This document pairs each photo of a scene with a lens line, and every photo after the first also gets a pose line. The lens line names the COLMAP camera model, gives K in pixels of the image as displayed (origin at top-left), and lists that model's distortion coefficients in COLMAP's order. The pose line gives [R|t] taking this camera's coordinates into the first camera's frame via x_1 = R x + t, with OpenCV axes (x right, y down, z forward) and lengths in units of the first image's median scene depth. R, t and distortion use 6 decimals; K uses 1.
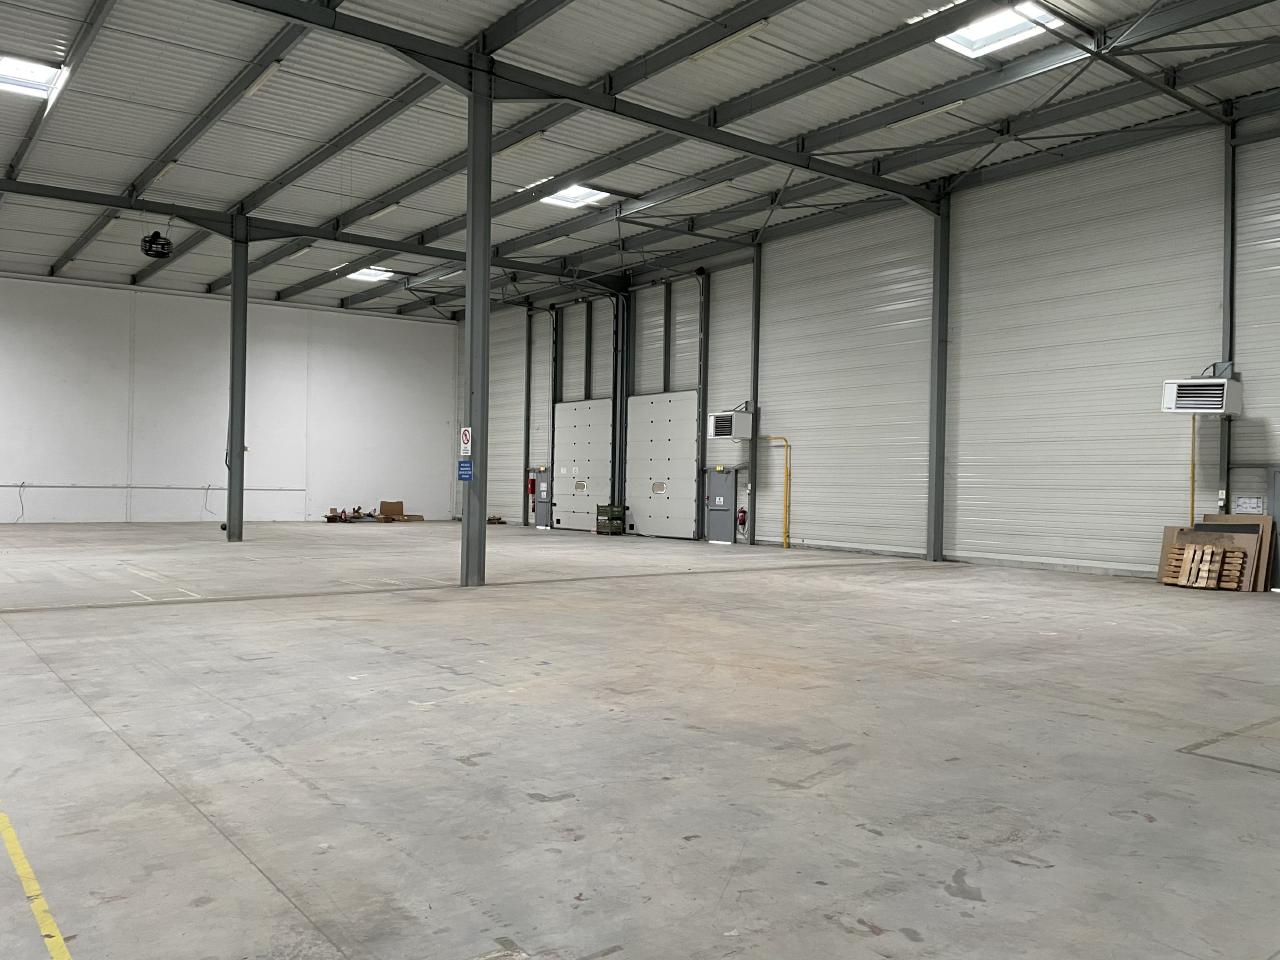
lens RADIAL K [[963.2, 0, 643.3], [0, 963.2, 491.9], [0, 0, 1]] dist [0.094373, -0.113986]
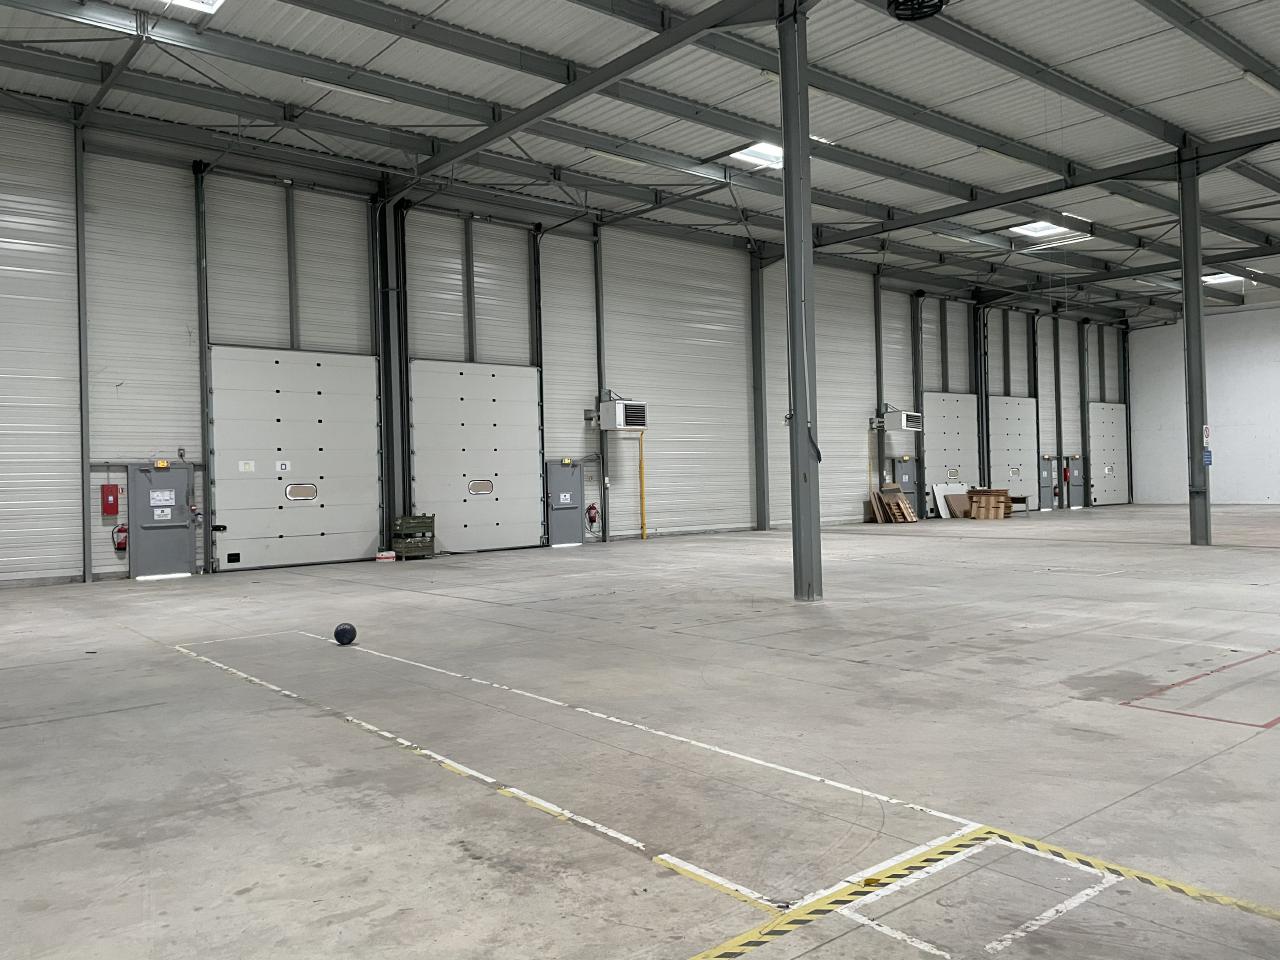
lens RADIAL K [[963.2, 0, 628.6], [0, 963.2, 479.7], [0, 0, 1]] dist [0.094373, -0.113986]
pose [[0.001180, -0.017902, 0.999839, -0.785285], [0.031890, 0.999332, 0.017855, -0.020852], [-0.999491, 0.031864, 0.001750, 0.925948]]
